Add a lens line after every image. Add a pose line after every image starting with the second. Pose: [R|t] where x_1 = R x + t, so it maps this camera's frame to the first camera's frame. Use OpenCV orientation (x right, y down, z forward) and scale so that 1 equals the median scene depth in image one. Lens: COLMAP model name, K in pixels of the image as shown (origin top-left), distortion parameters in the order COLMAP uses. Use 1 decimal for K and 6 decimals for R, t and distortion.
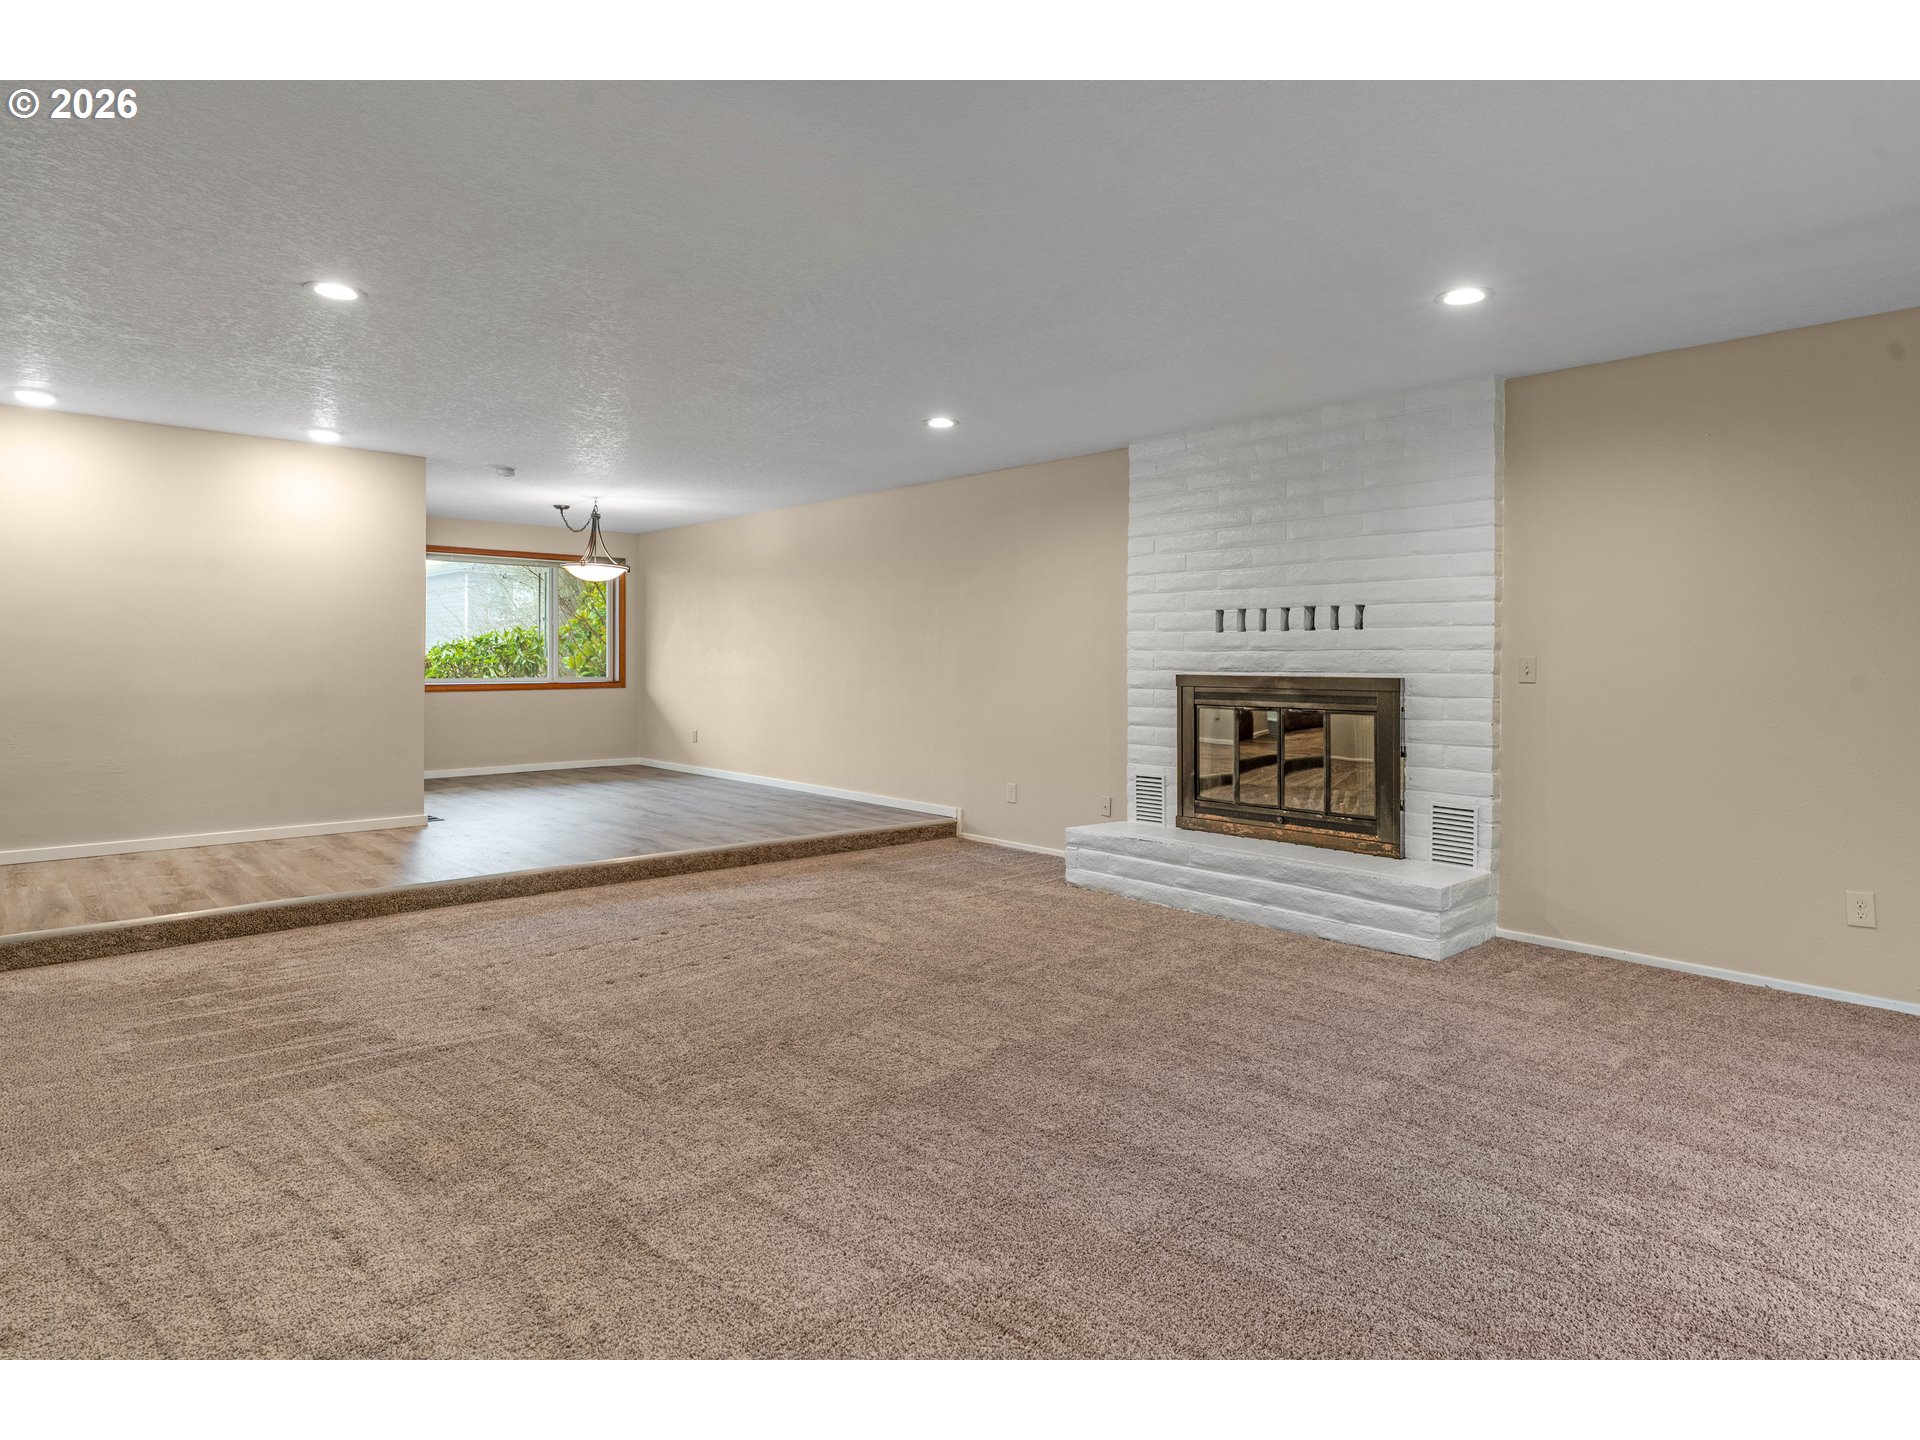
lens RADIAL K [[1040.0, 0, 982.6], [0, 1040.0, 671.6], [0, 0, 1]] dist [-0.000271, -0.000003]
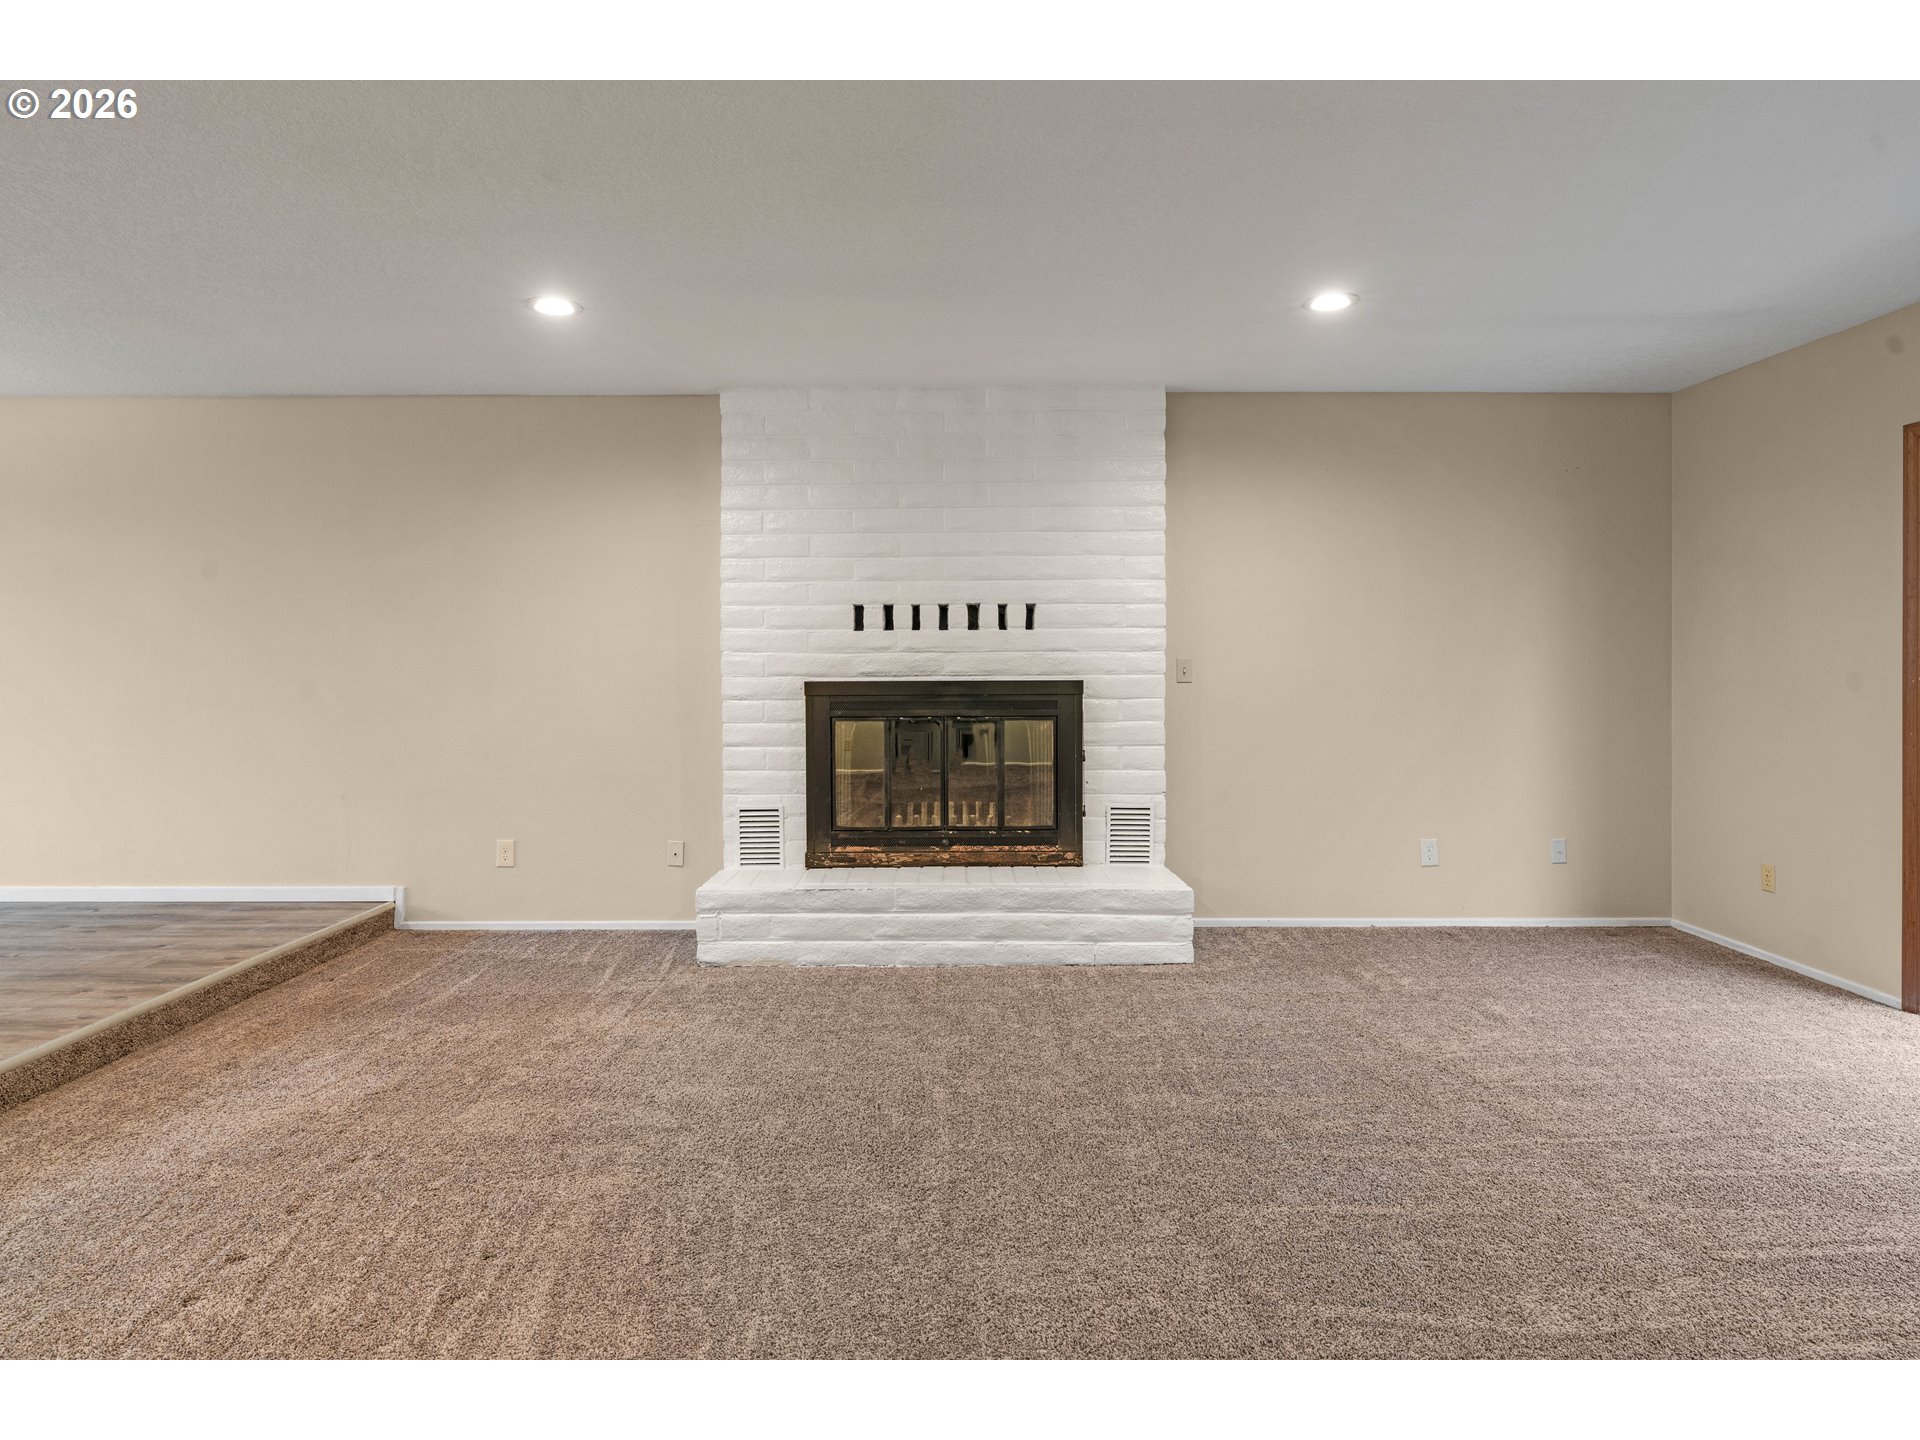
lens RADIAL K [[1040.0, 0, 982.6], [0, 1040.0, 671.6], [0, 0, 1]] dist [-0.000271, -0.000003]
pose [[0.696769, -0.013585, 0.717166, -0.330420], [0.015054, 0.999877, 0.004315, -0.006894], [-0.717137, 0.007790, 0.696889, 0.355520]]
